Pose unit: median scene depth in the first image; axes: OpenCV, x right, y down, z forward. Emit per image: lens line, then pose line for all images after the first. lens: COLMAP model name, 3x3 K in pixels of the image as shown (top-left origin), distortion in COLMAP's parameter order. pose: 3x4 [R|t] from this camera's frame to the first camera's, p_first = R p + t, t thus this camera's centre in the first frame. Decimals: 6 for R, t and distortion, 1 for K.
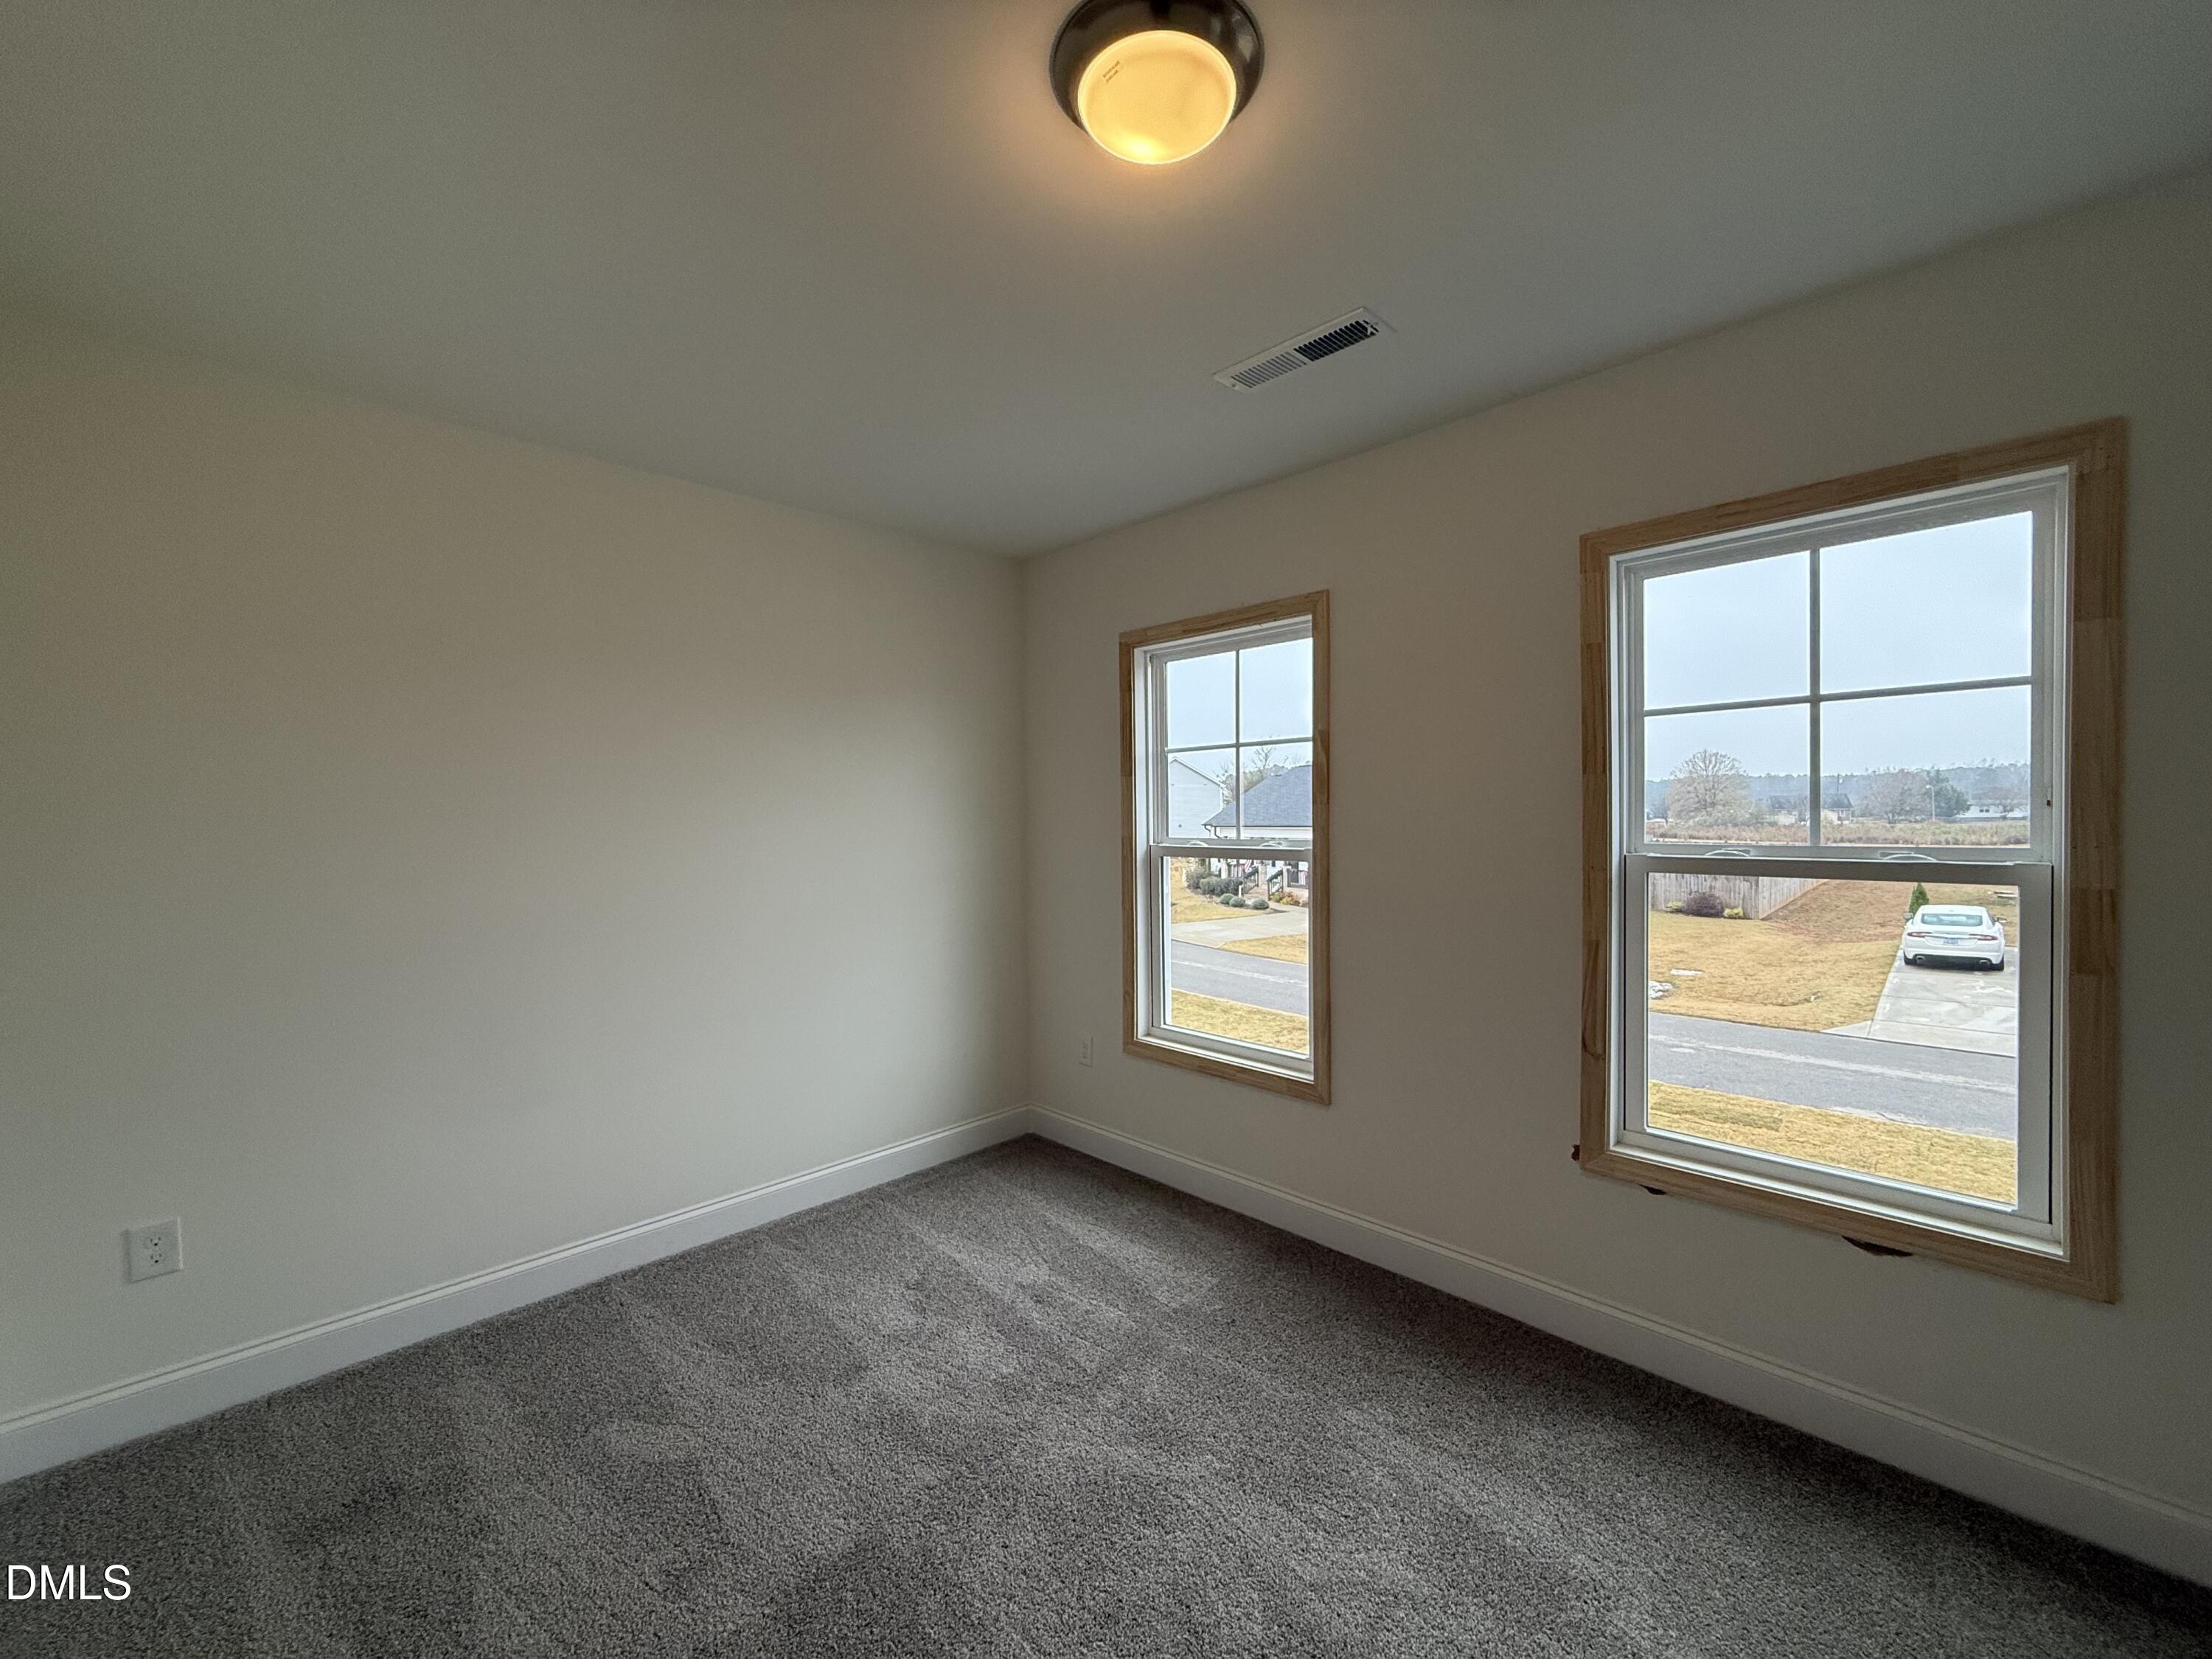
lens RADIAL K [[883.8, 0, 1096.7], [0, 883.8, 834.8], [0, 0, 1]] dist [-0.000116, 0.000181]
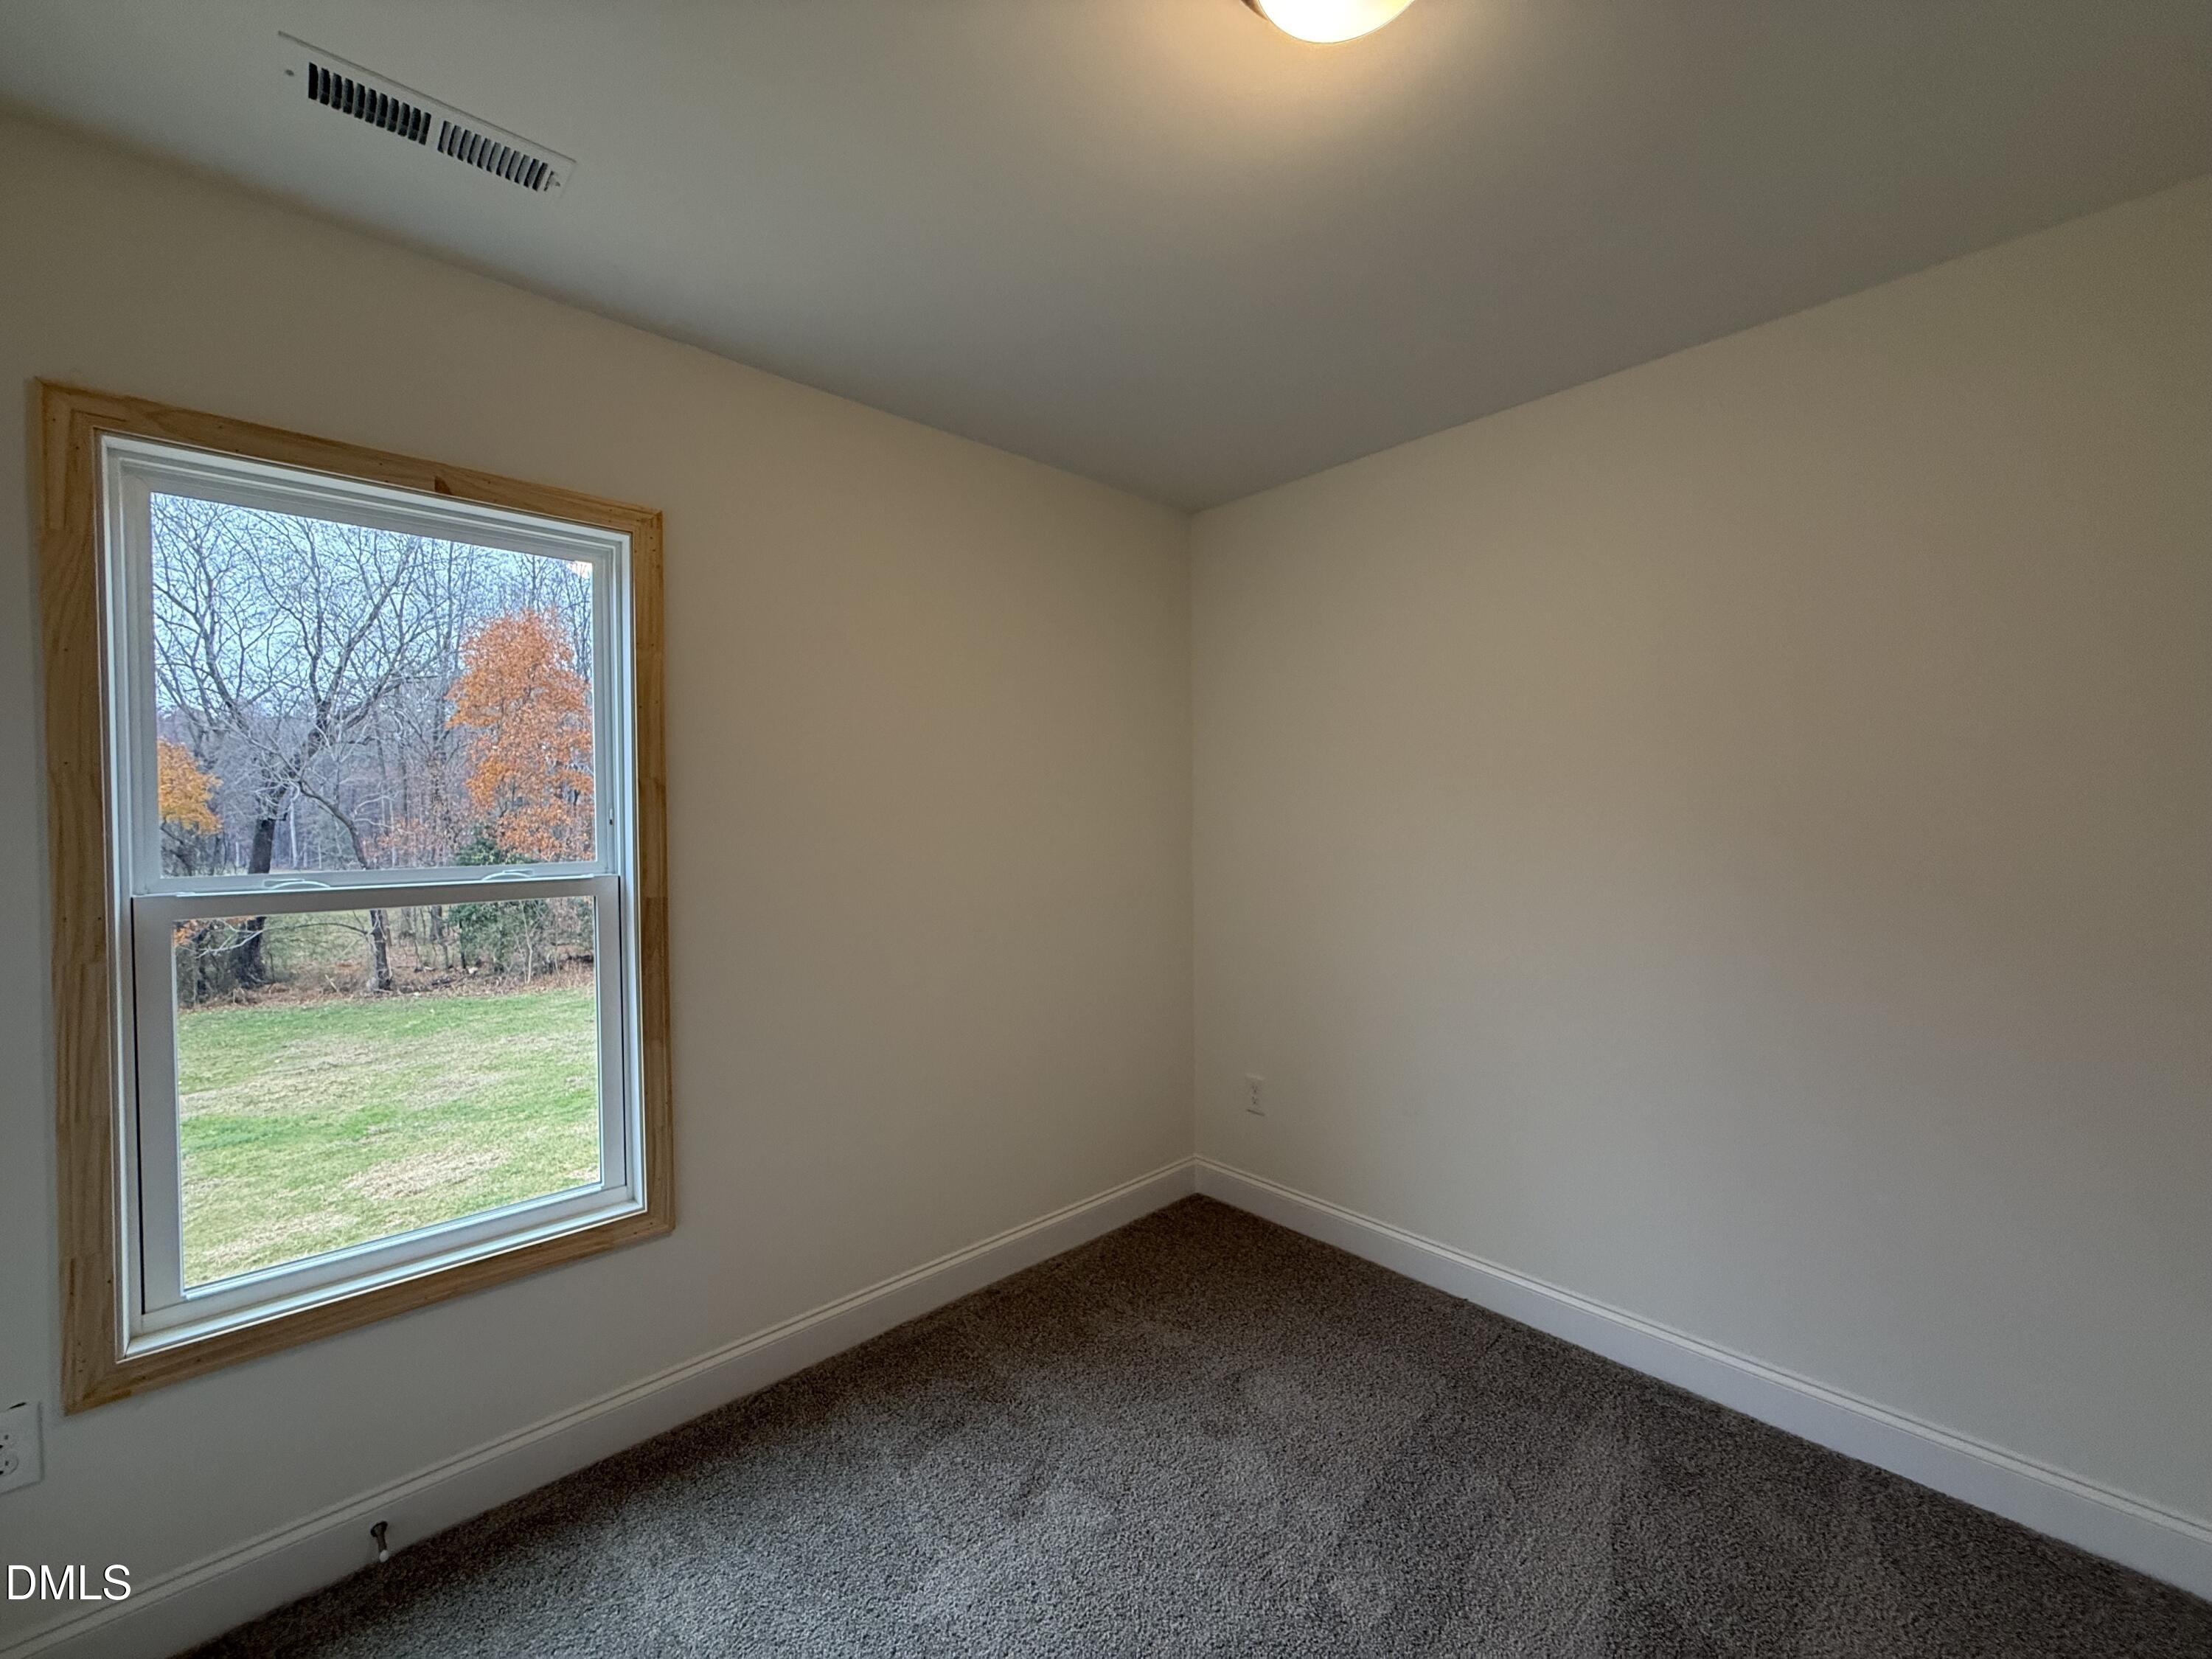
lens RADIAL K [[1185.2, 0, 1106.0], [0, 1185.2, 829.5], [0, 0, 1]] dist [0.000792, 0.000172]
pose [[-0.128685, 0.003777, 0.991678, -0.521207], [0.034334, 0.999410, 0.000649, -0.004208], [-0.991091, 0.034132, -0.128739, 0.542158]]
